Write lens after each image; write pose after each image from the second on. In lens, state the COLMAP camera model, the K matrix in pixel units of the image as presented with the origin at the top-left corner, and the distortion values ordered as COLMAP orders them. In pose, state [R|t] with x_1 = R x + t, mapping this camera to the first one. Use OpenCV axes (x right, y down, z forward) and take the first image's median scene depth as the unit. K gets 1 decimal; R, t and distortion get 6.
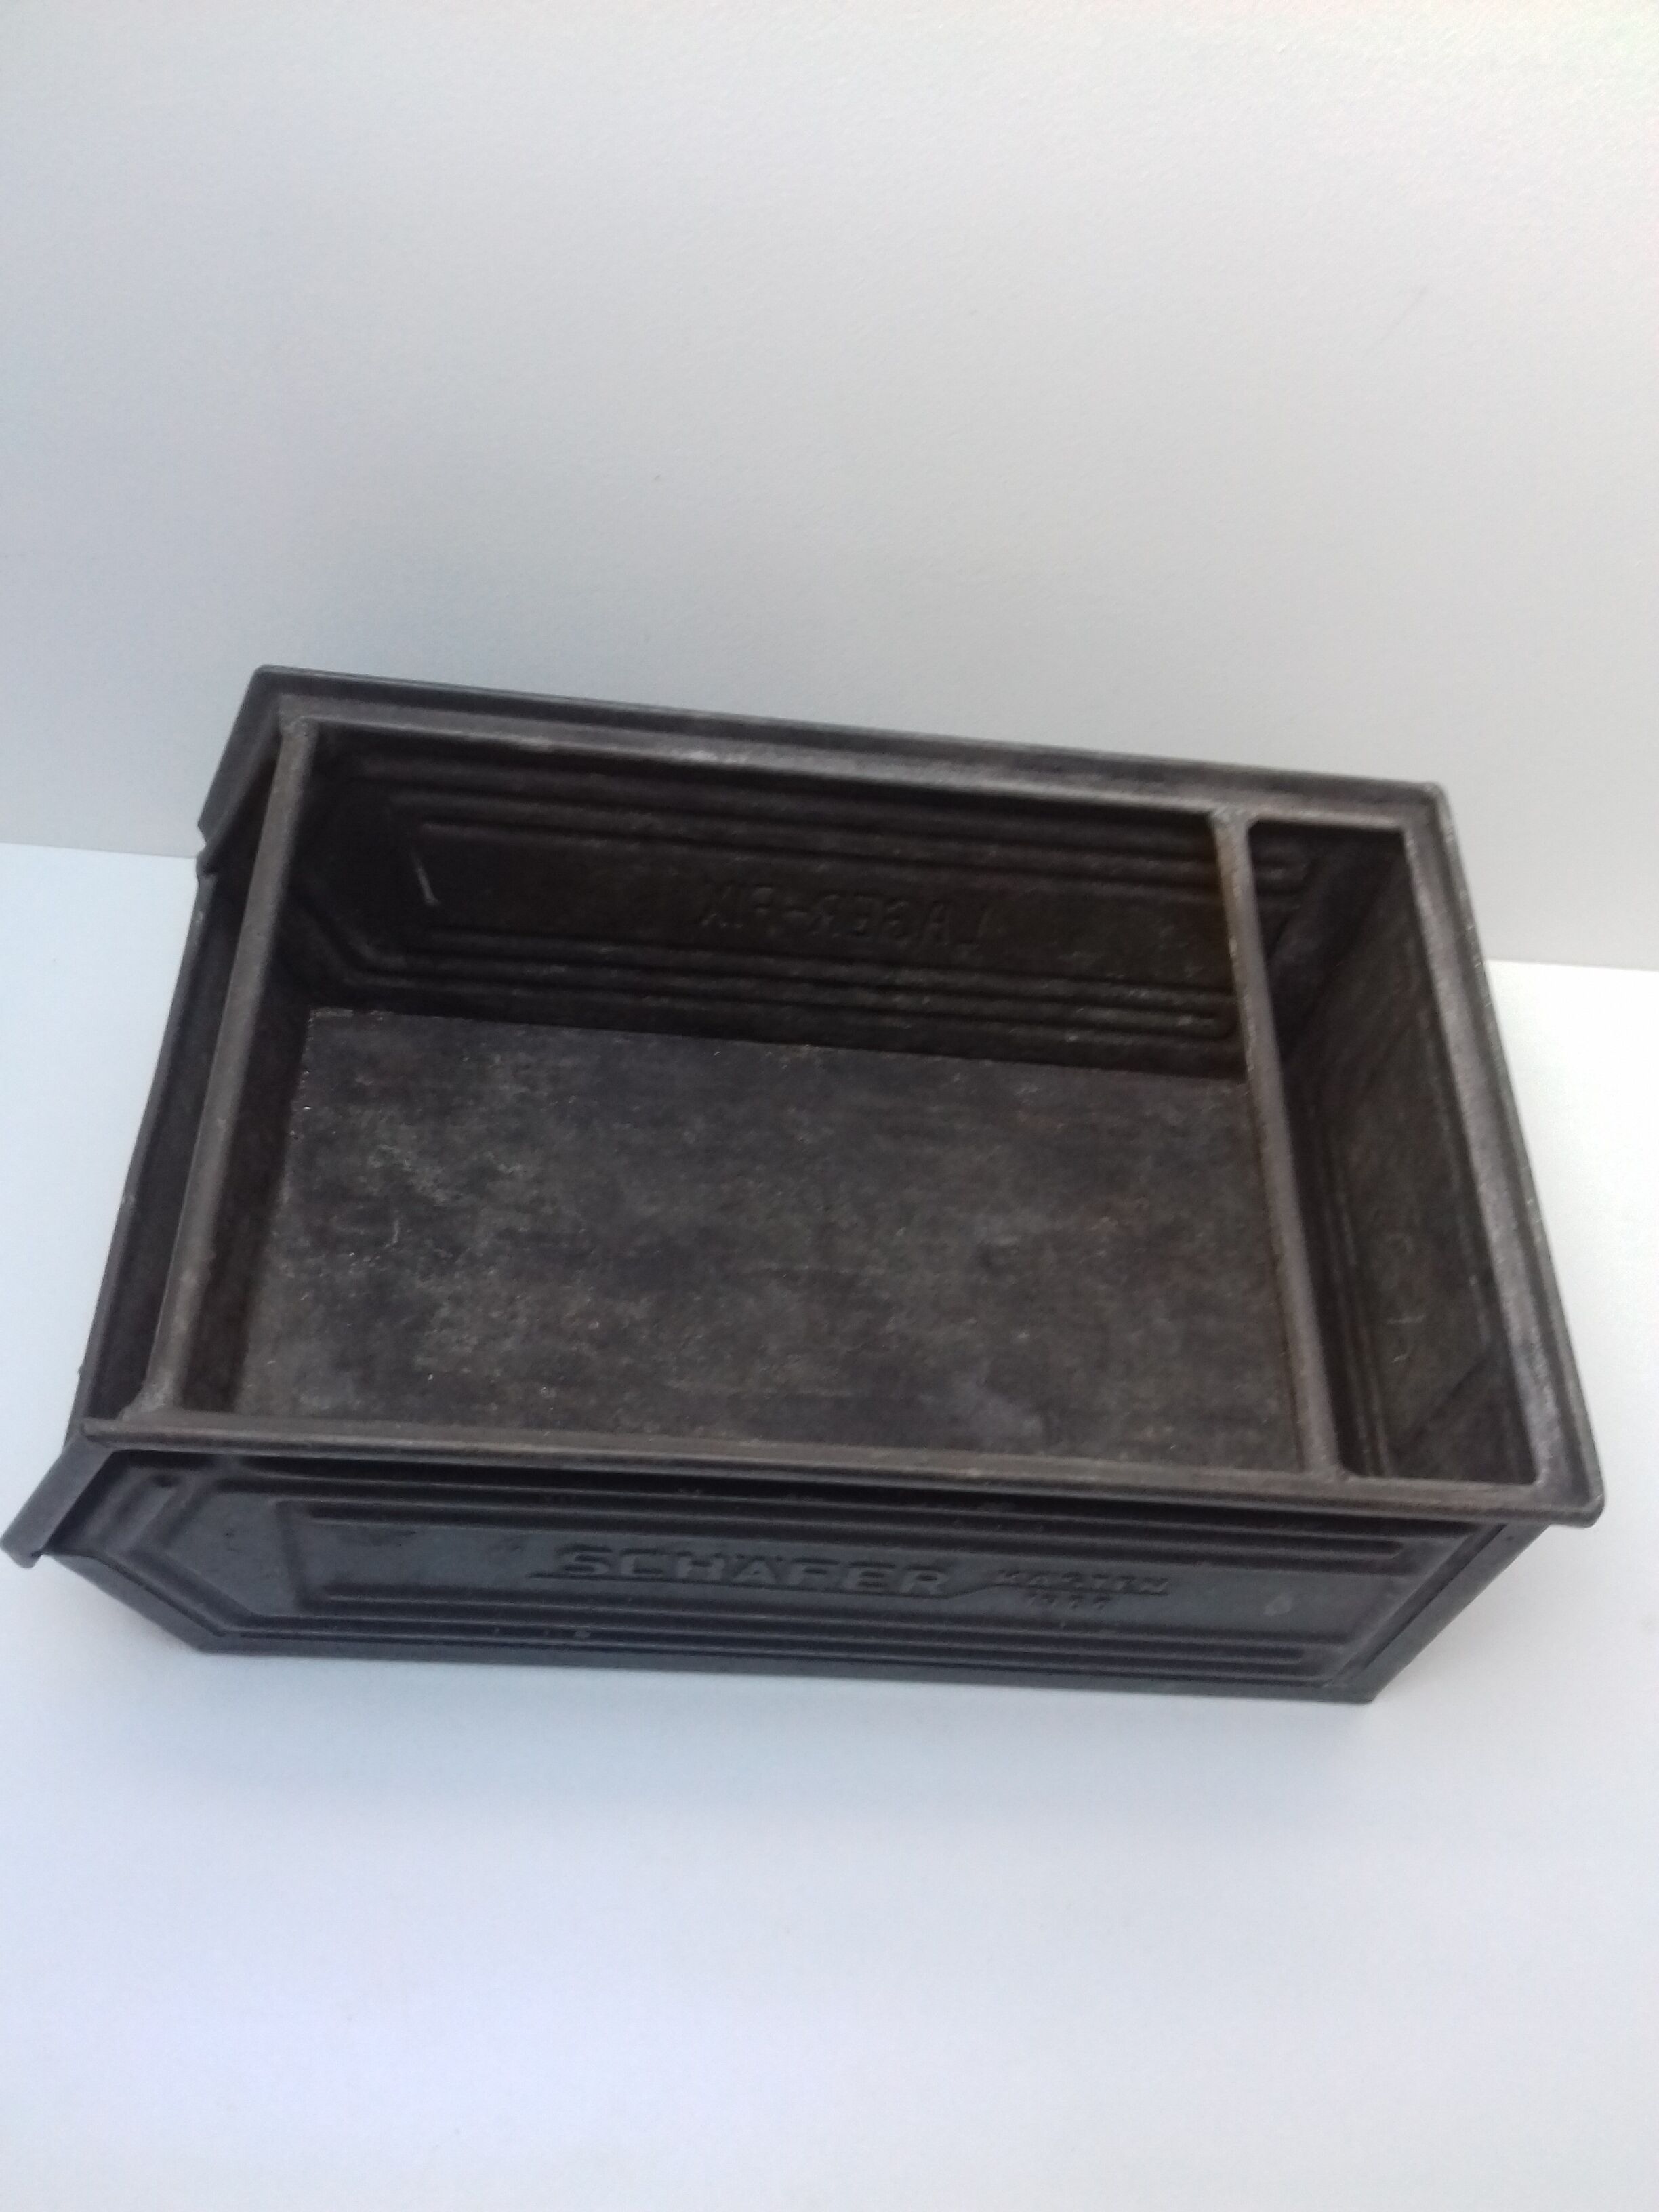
lens RADIAL K [[2072.7, 0, 839.2], [0, 2072.7, 1113.2], [0, 0, 1]] dist [0.045328, -0.007599]
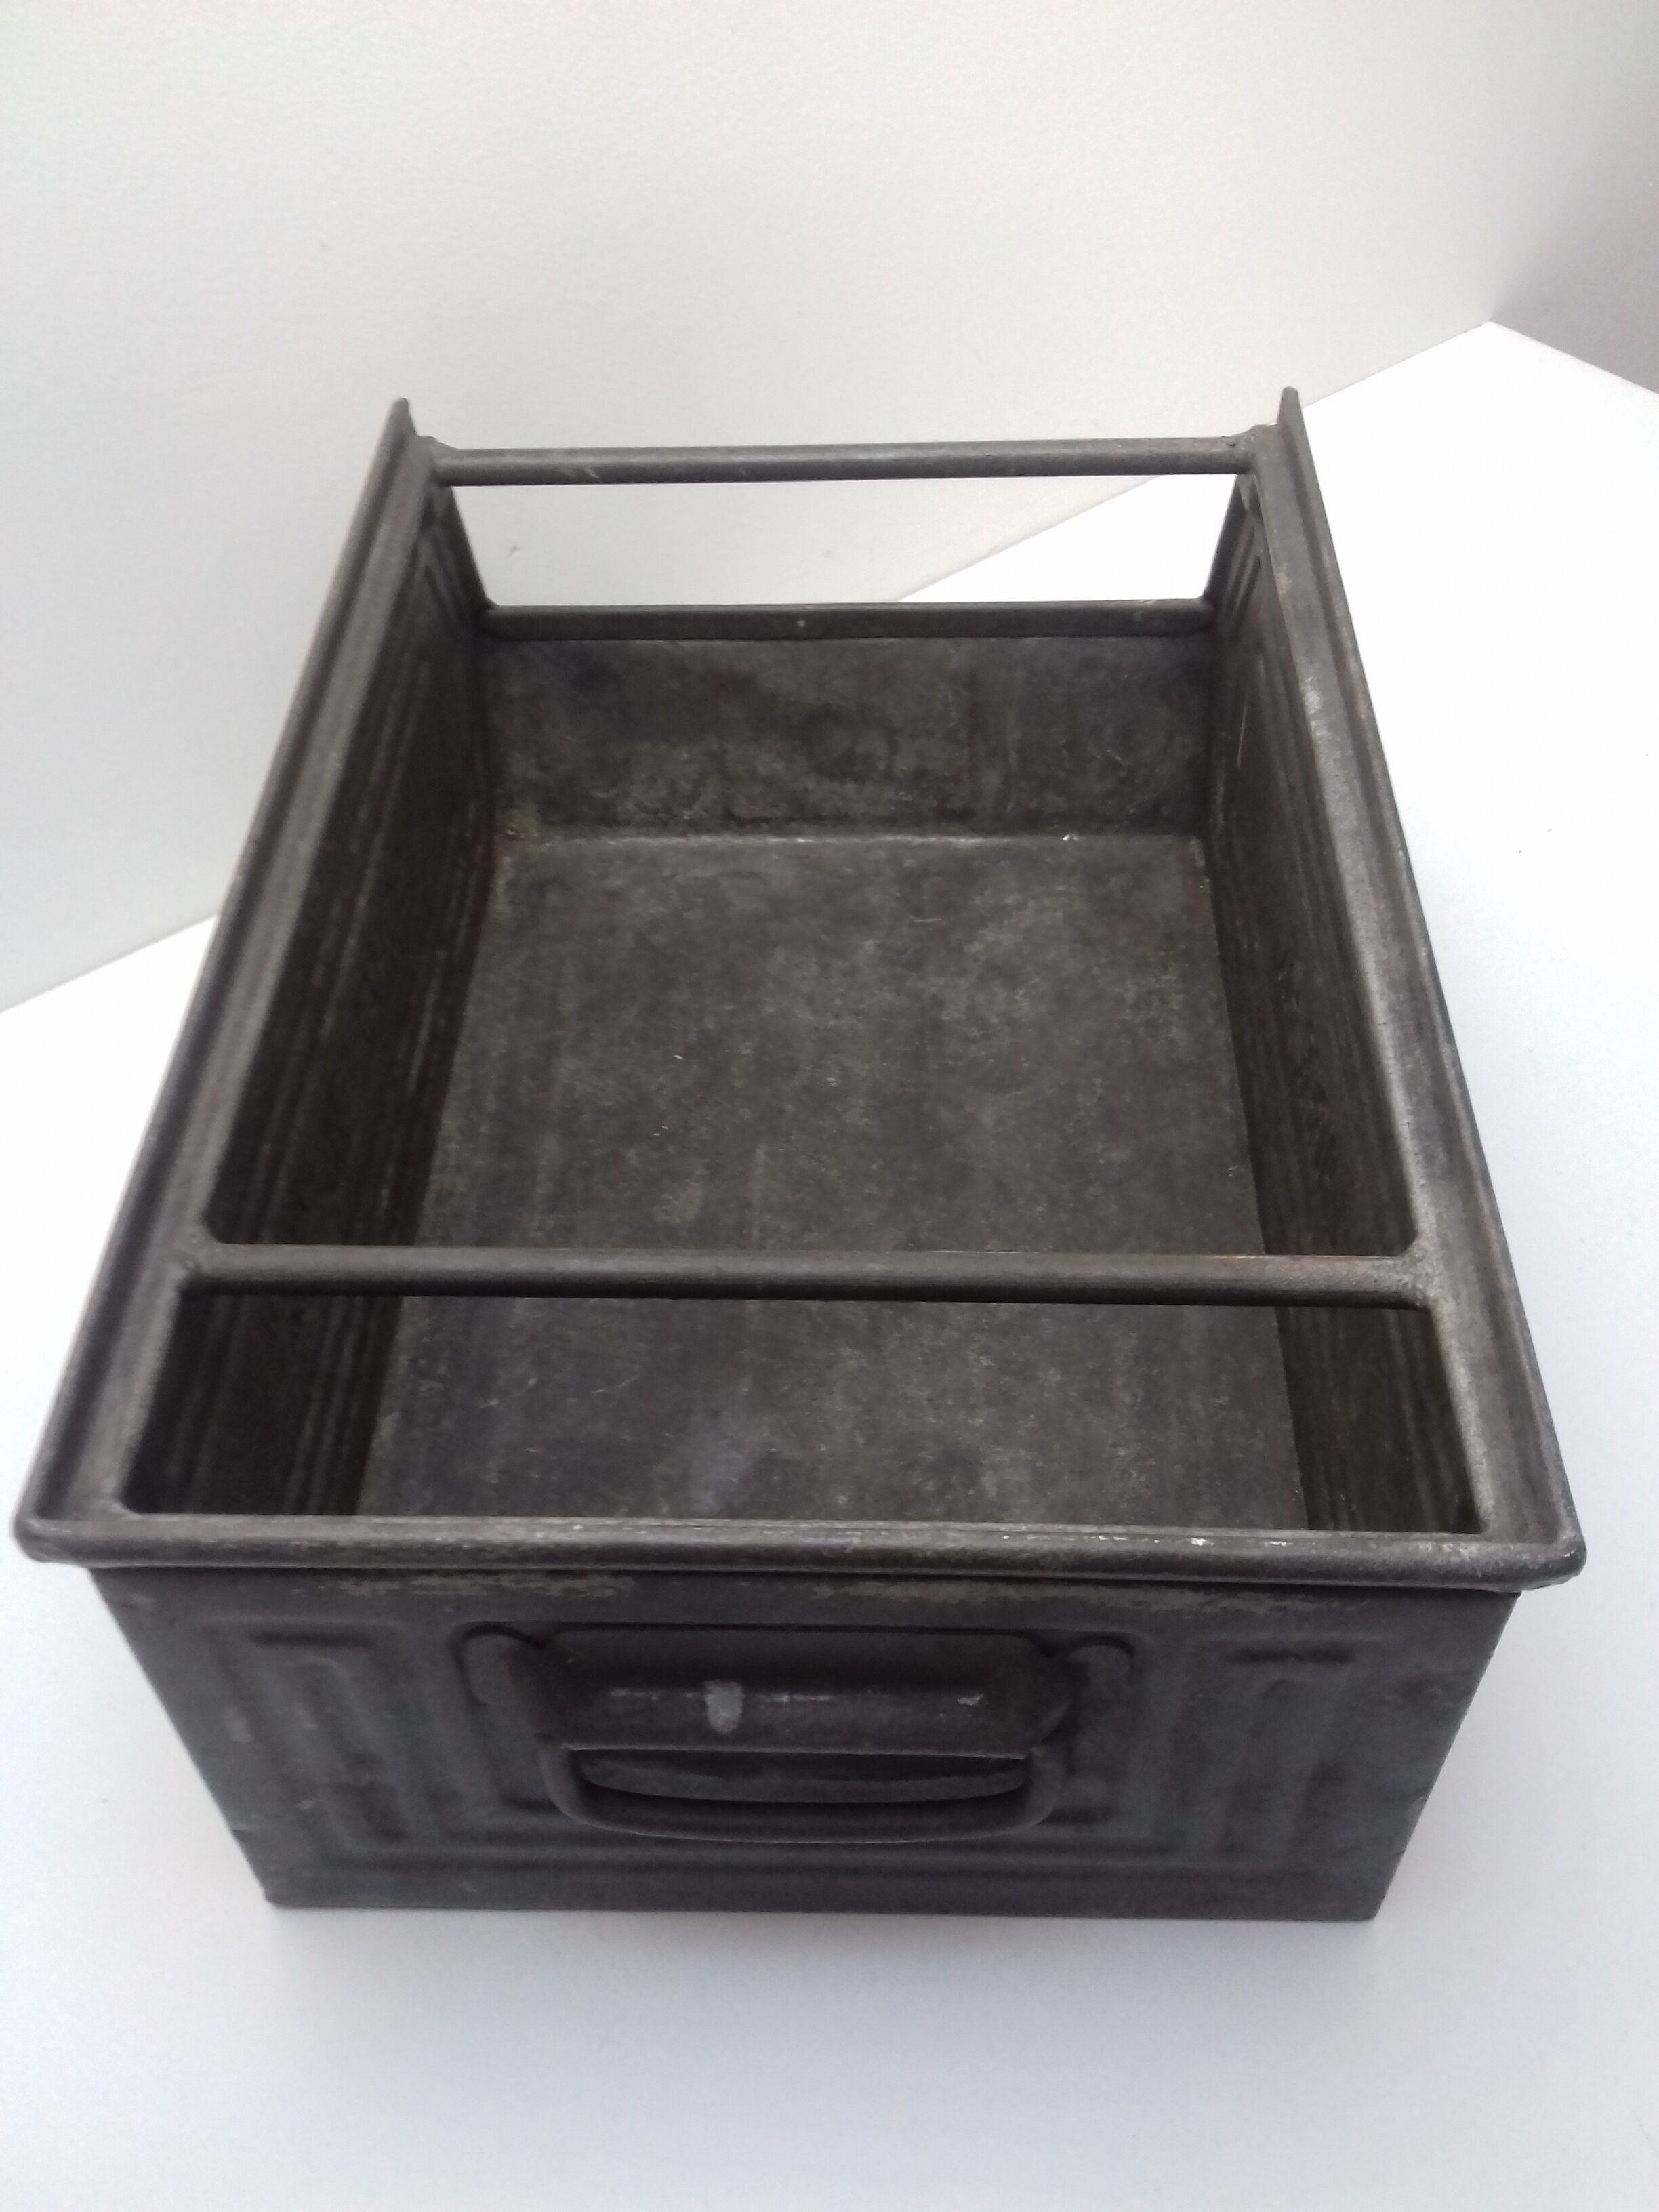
lens RADIAL K [[2072.7, 0, 839.2], [0, 2072.7, 1113.2], [0, 0, 1]] dist [0.045328, -0.007599]
pose [[-0.029616, 0.633581, -0.773110, 0.571360], [-0.811677, 0.436150, 0.388528, -0.237273], [0.583356, 0.639022, 0.501346, 0.548208]]
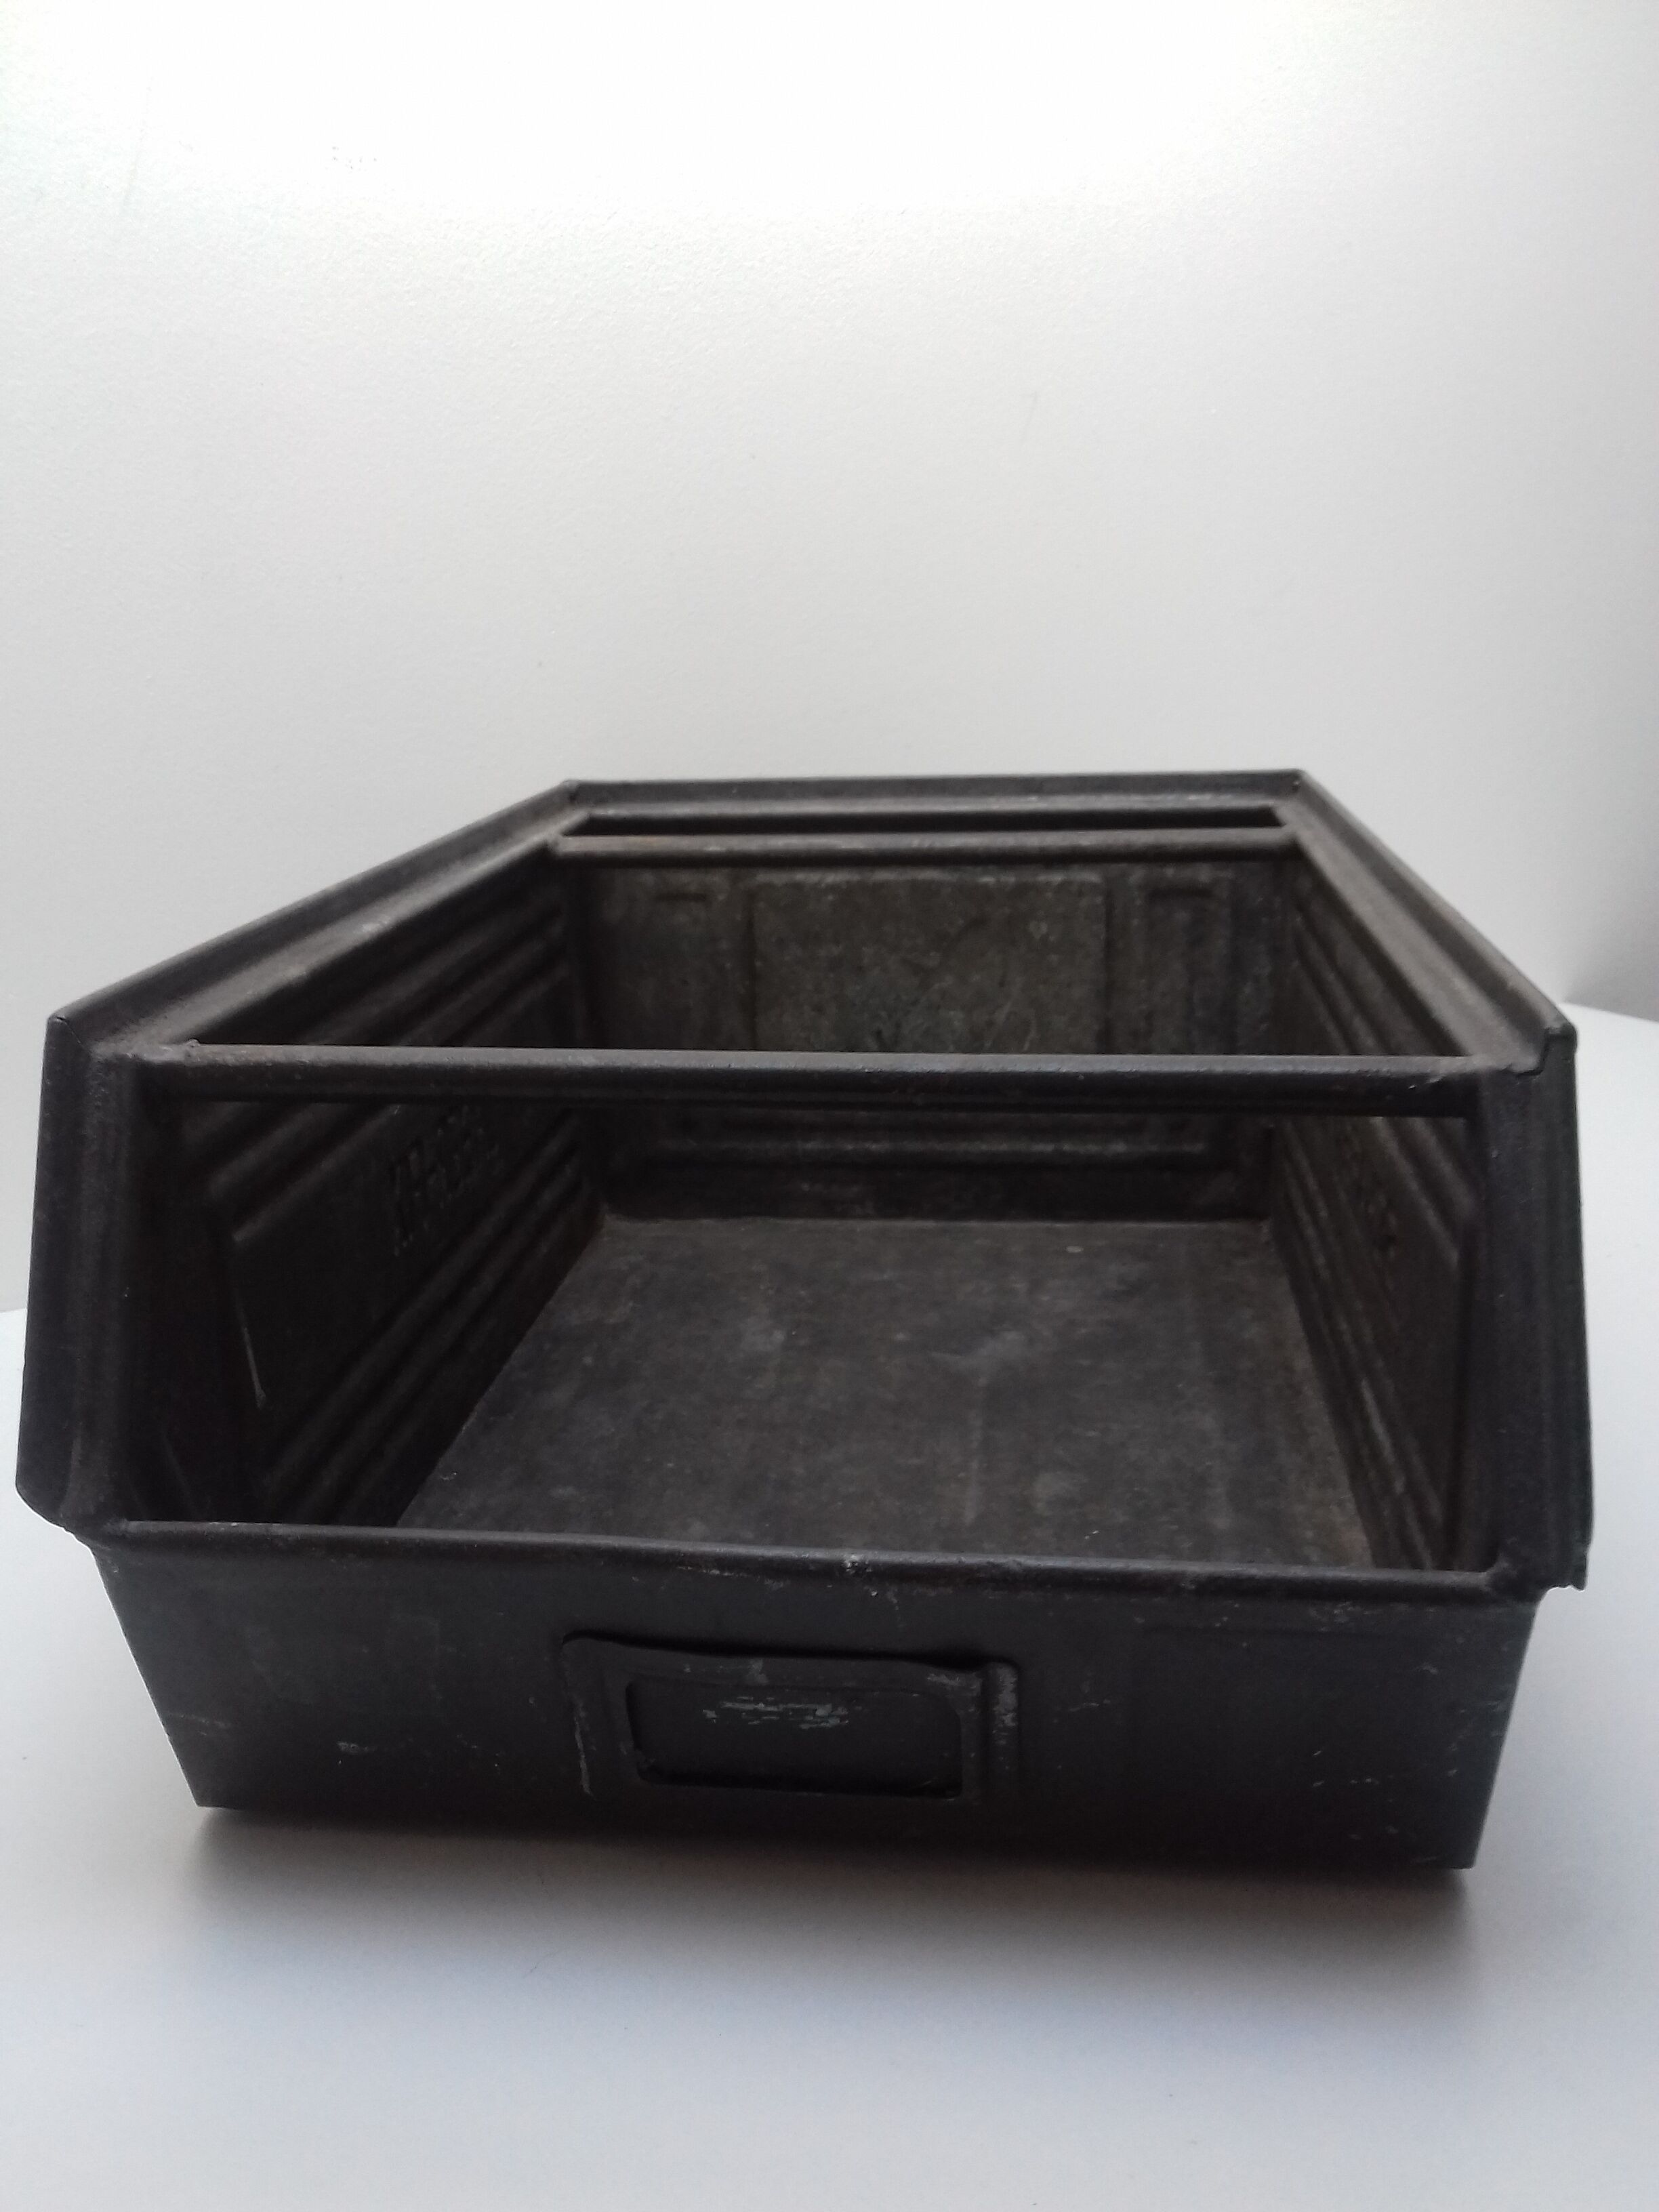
lens RADIAL K [[2061.4, 0, 829.5], [0, 2061.4, 1106.0], [0, 0, 1]] dist [0.113272, -0.275665]
pose [[0.107032, -0.390495, 0.914362, -0.691318], [0.841607, 0.525236, 0.125796, -0.082488], [-0.529378, 0.756070, 0.384860, 0.602974]]
